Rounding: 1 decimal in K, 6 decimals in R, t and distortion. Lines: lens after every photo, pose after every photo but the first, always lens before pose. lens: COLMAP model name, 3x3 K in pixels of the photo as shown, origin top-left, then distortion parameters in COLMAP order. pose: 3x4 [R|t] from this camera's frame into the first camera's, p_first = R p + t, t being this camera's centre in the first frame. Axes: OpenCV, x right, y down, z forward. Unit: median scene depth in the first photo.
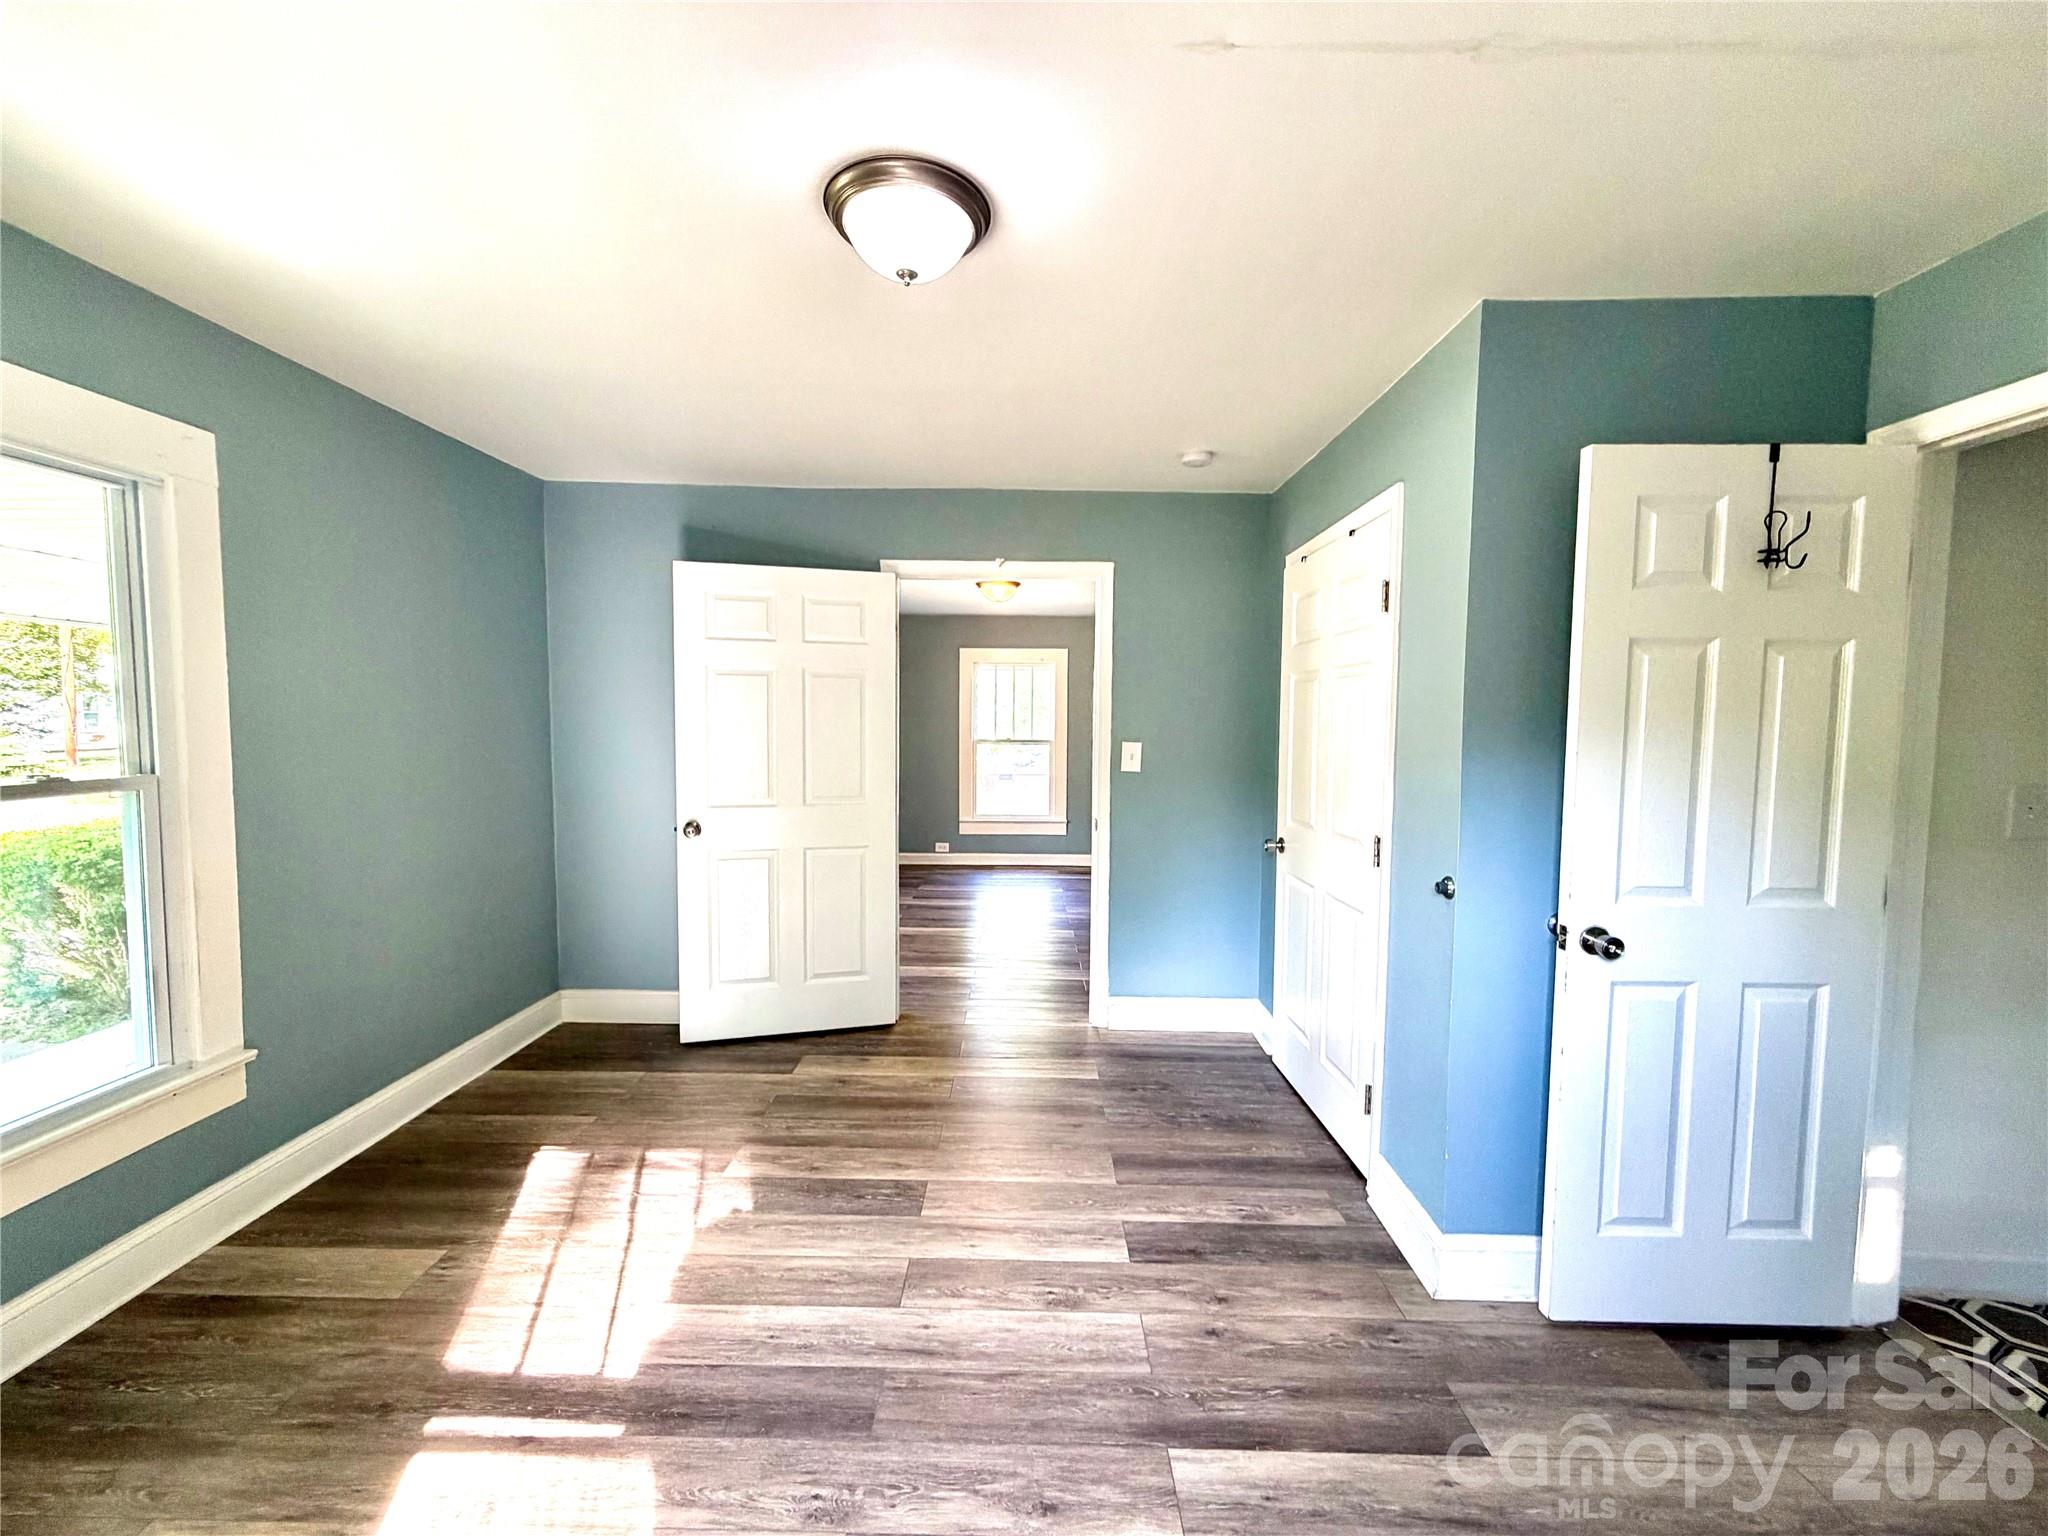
lens RADIAL K [[818.0, 0, 1015.5], [0, 818.0, 768.6], [0, 0, 1]] dist [-0.002476, 0.000625]
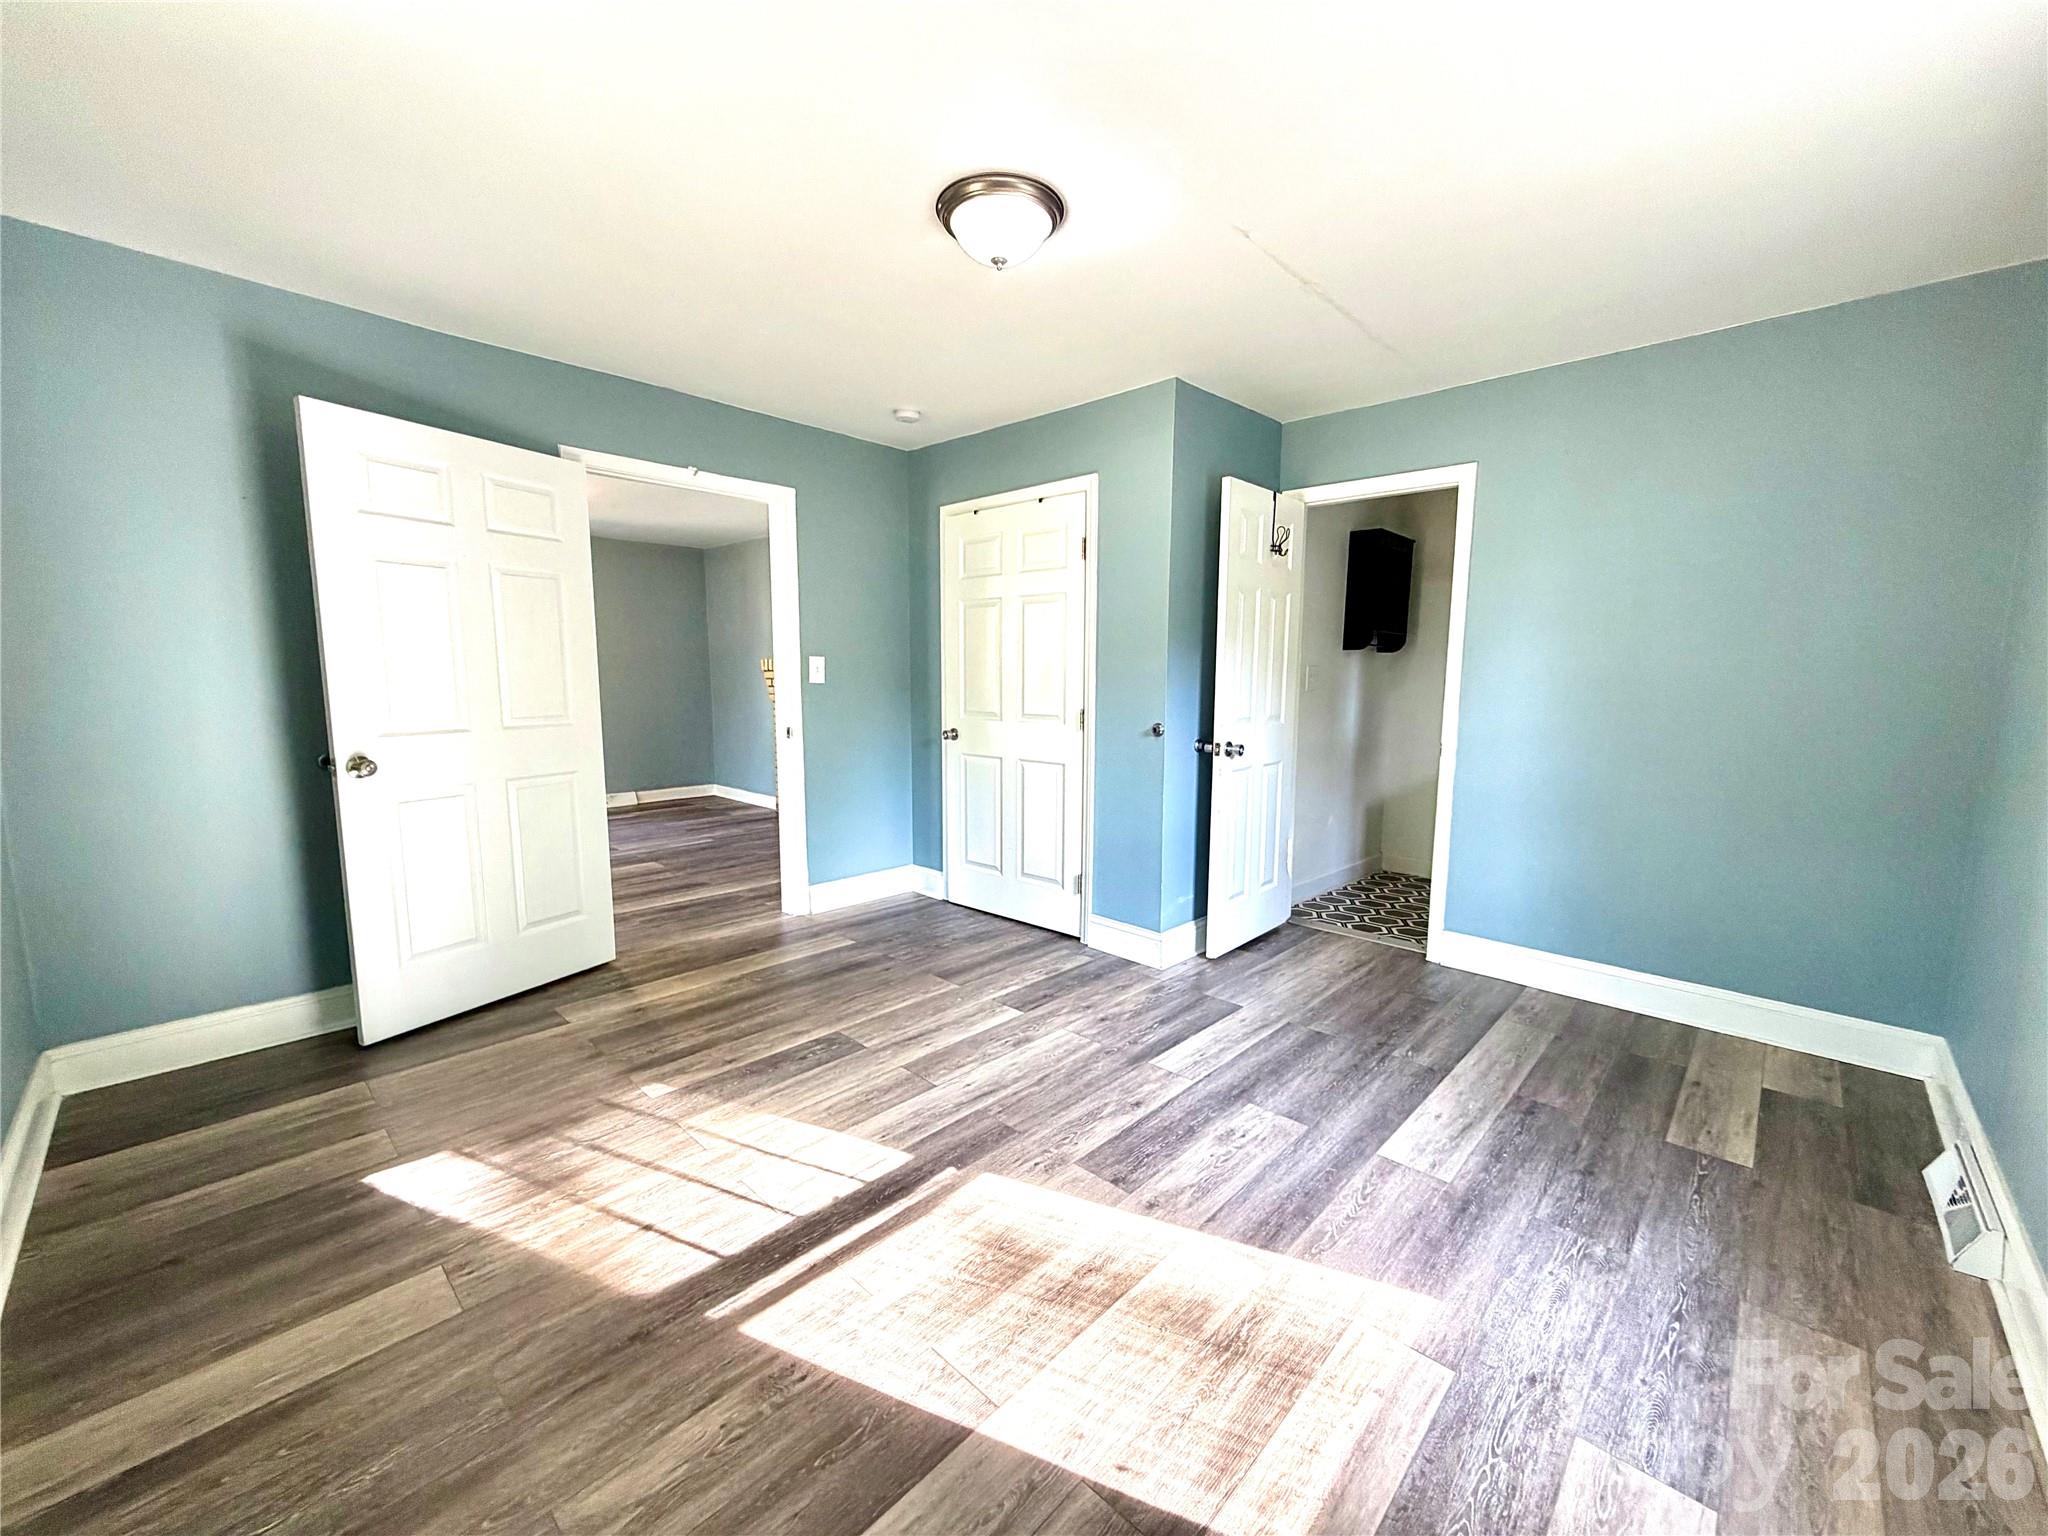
lens RADIAL K [[818.0, 0, 1023.6], [0, 818.0, 771.6], [0, 0, 1]] dist [-0.002476, 0.000625]
pose [[0.681263, -0.097296, 0.725544, -0.738078], [0.045434, 0.994837, 0.090748, 0.053848], [-0.730628, -0.028859, 0.682166, 0.044340]]
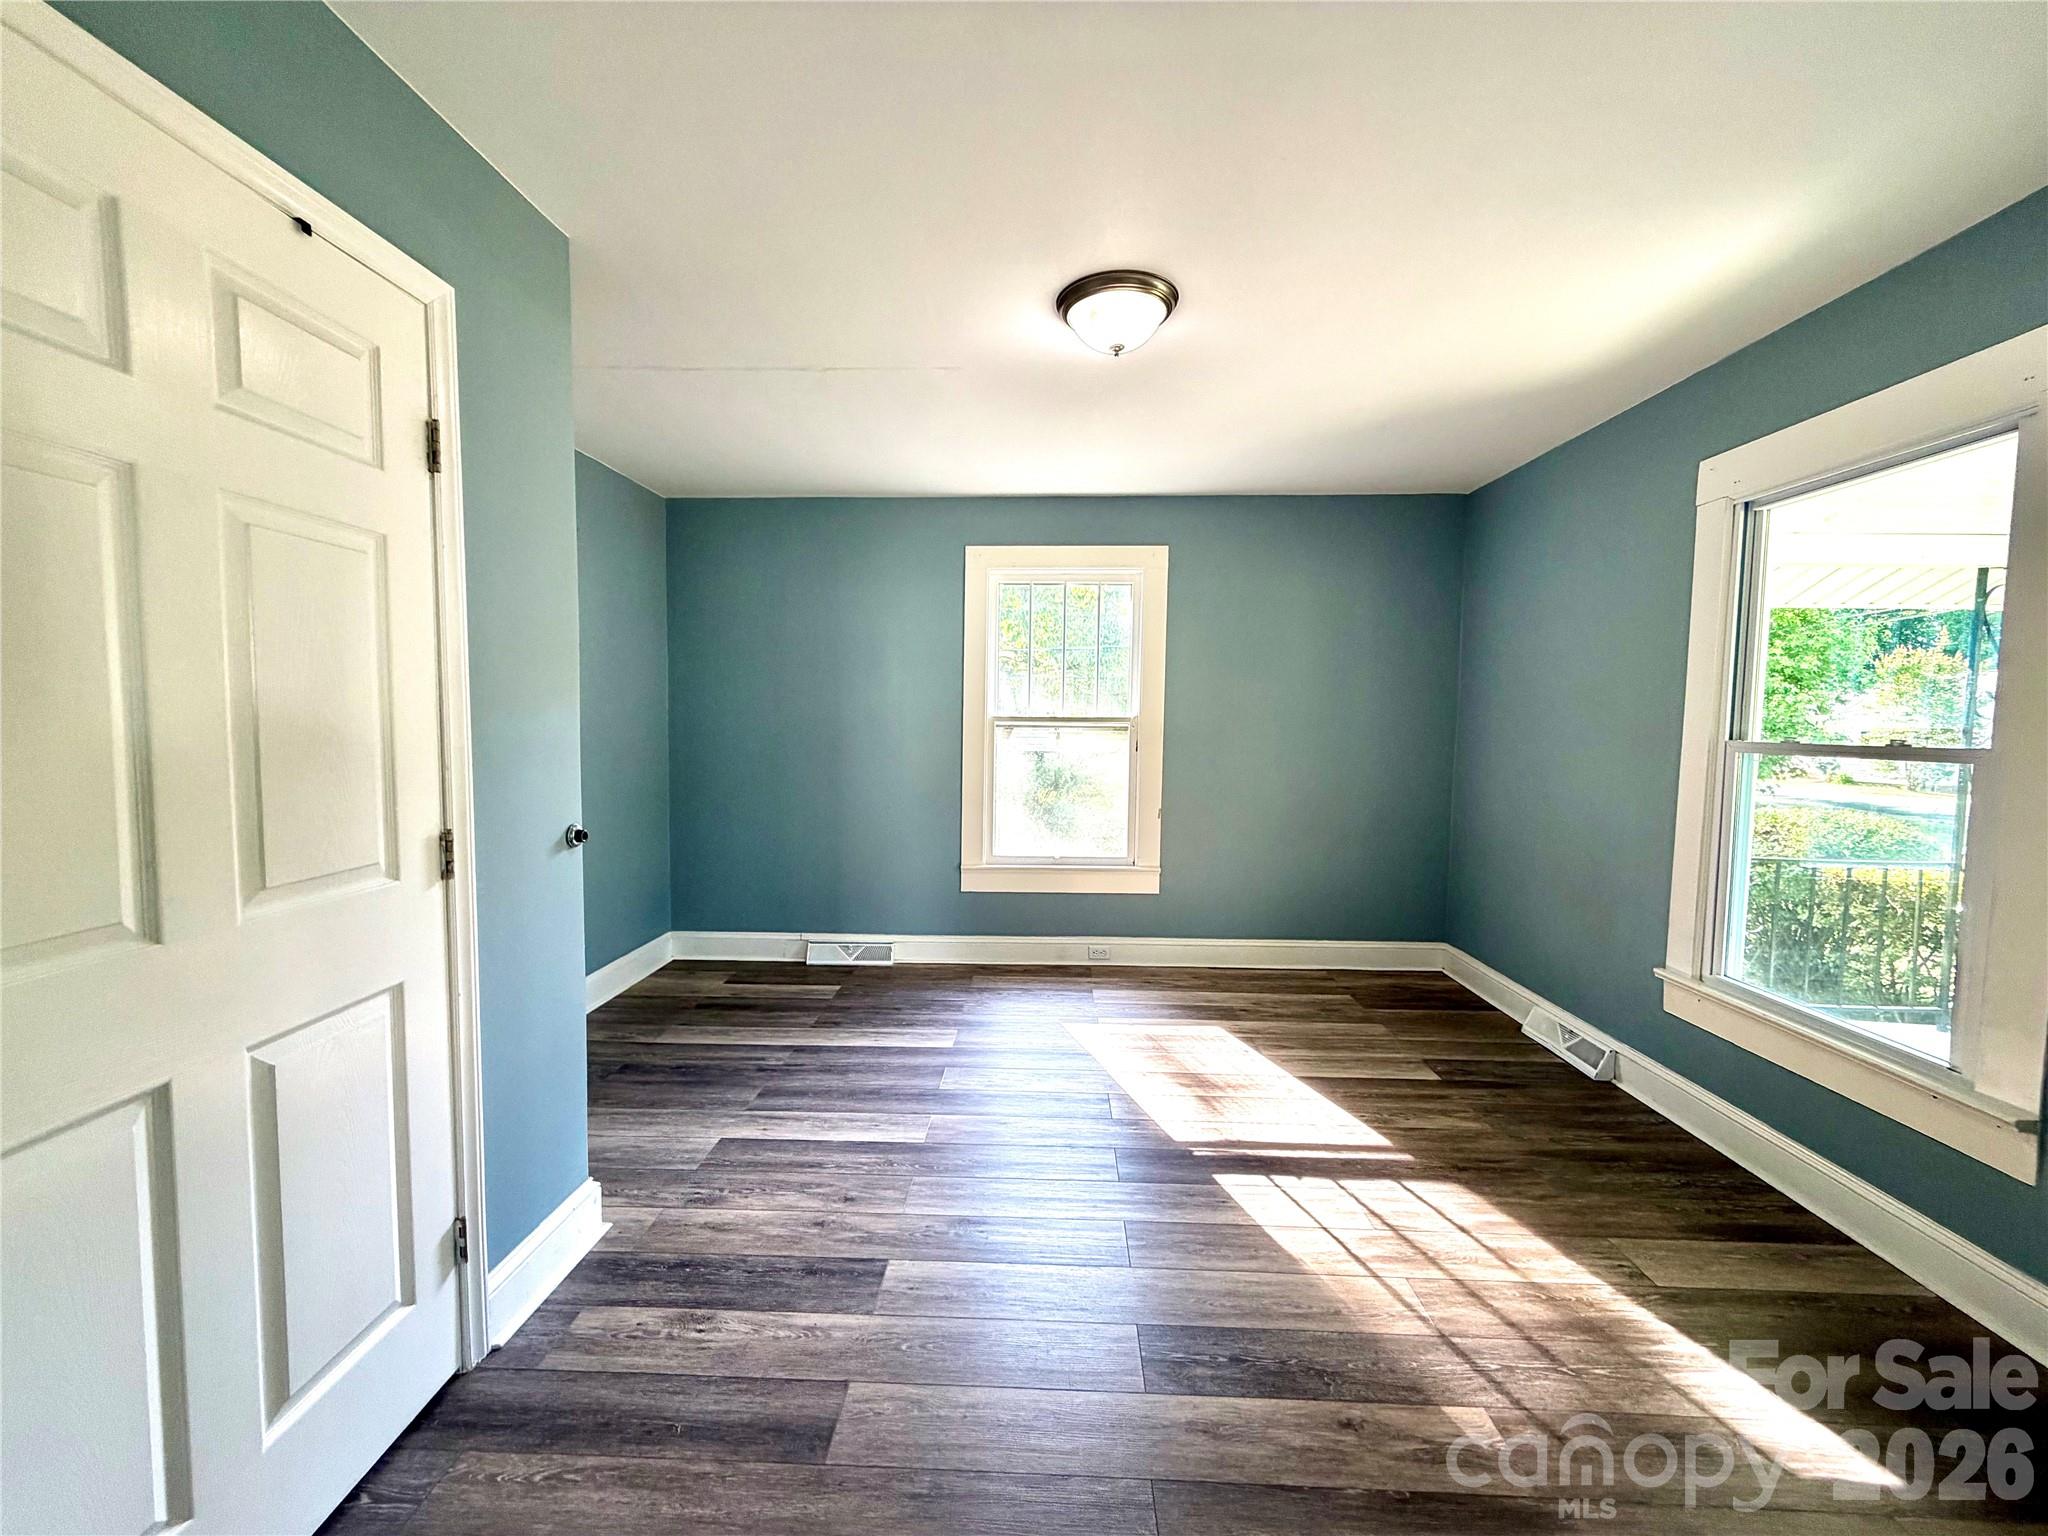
lens RADIAL K [[818.0, 0, 1020.5], [0, 818.0, 773.6], [0, 0, 1]] dist [-0.002476, 0.000625]
pose [[-0.999413, -0.022081, 0.026200, -0.016028], [-0.018481, 0.991276, 0.130497, -0.051735], [-0.028853, 0.129936, -0.991102, 1.601845]]
